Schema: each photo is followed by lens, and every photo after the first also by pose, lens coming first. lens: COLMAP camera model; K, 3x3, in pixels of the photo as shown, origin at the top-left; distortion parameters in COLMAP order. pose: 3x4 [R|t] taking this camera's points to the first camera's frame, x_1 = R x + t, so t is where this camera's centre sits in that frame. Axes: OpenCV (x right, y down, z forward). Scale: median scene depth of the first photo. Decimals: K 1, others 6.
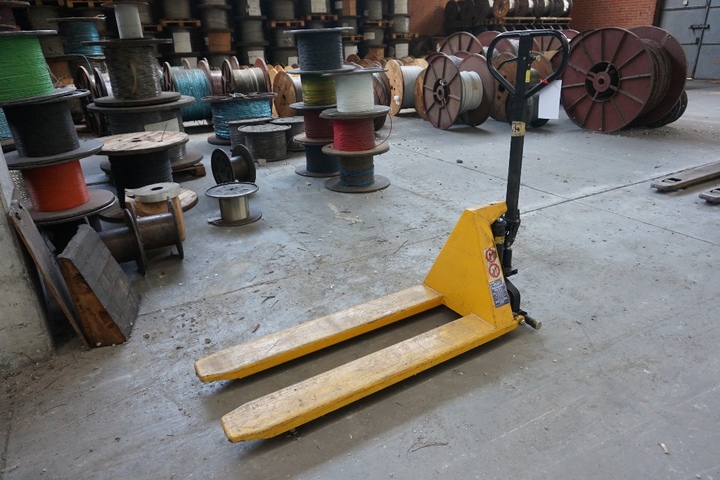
lens RADIAL K [[484.4, 0, 360.0], [0, 484.4, 240.0], [0, 0, 1]] dist [-0.038307, 0.029558]
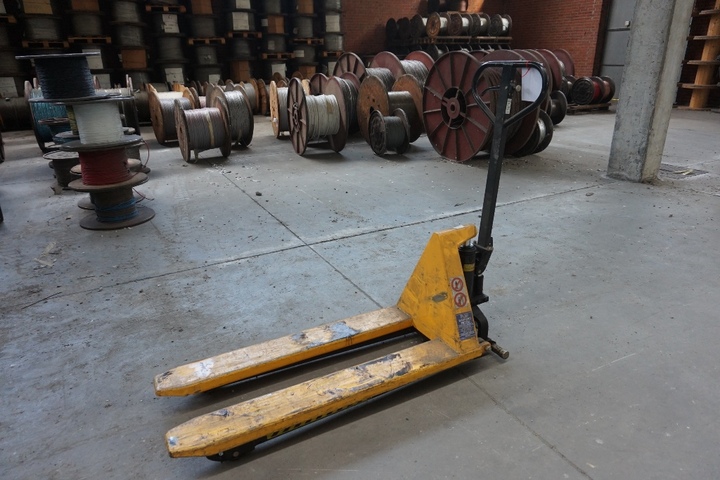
lens RADIAL K [[484.4, 0, 360.0], [0, 484.4, 240.0], [0, 0, 1]] dist [-0.038307, 0.029558]
pose [[0.999587, 0.020658, -0.019966, 0.331627], [-0.021151, 0.999468, -0.024813, -0.042584], [0.019443, 0.025225, 0.999493, 0.056392]]
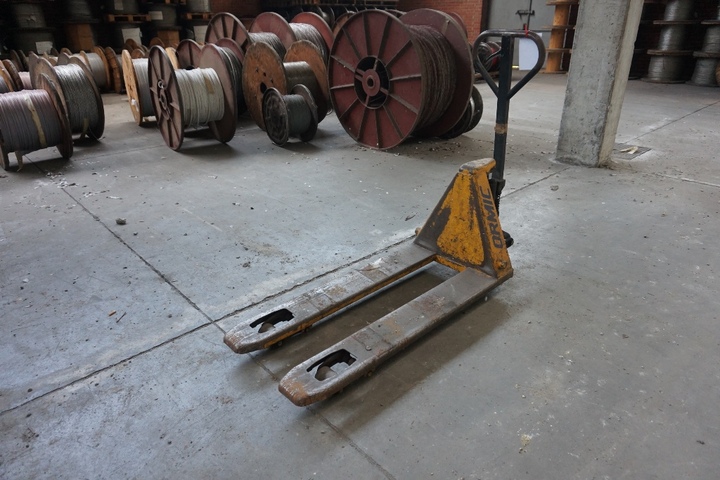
lens RADIAL K [[484.4, 0, 360.0], [0, 484.4, 240.0], [0, 0, 1]] dist [-0.038307, 0.029558]
pose [[0.973698, -0.076051, 0.214775, 0.293647], [0.068426, 0.996741, 0.042726, -0.113276], [-0.217324, -0.026906, 0.975729, 0.249647]]
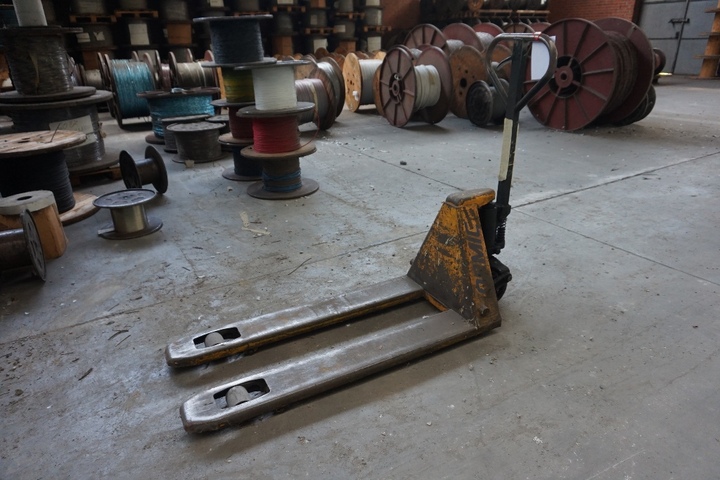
lens RADIAL K [[484.4, 0, 360.0], [0, 484.4, 240.0], [0, 0, 1]] dist [-0.038307, 0.029558]
pose [[0.999881, -0.001365, 0.015360, 0.085937], [0.001216, 0.999952, 0.009706, -0.019500], [-0.015372, -0.009686, 0.999835, 0.061283]]
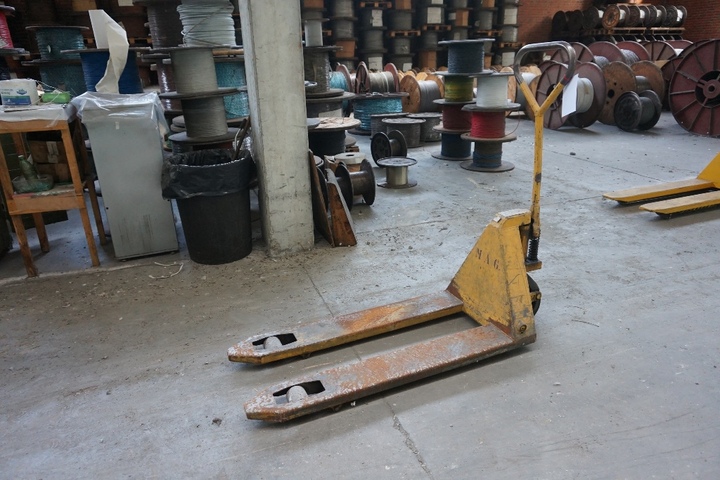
lens RADIAL K [[484.4, 0, 360.0], [0, 484.4, 240.0], [0, 0, 1]] dist [-0.038307, 0.029558]
pose [[0.985030, 0.068458, -0.158204, -0.079610], [-0.070661, 0.997466, -0.008333, 0.071072], [0.157232, 0.019387, 0.987371, -0.173630]]
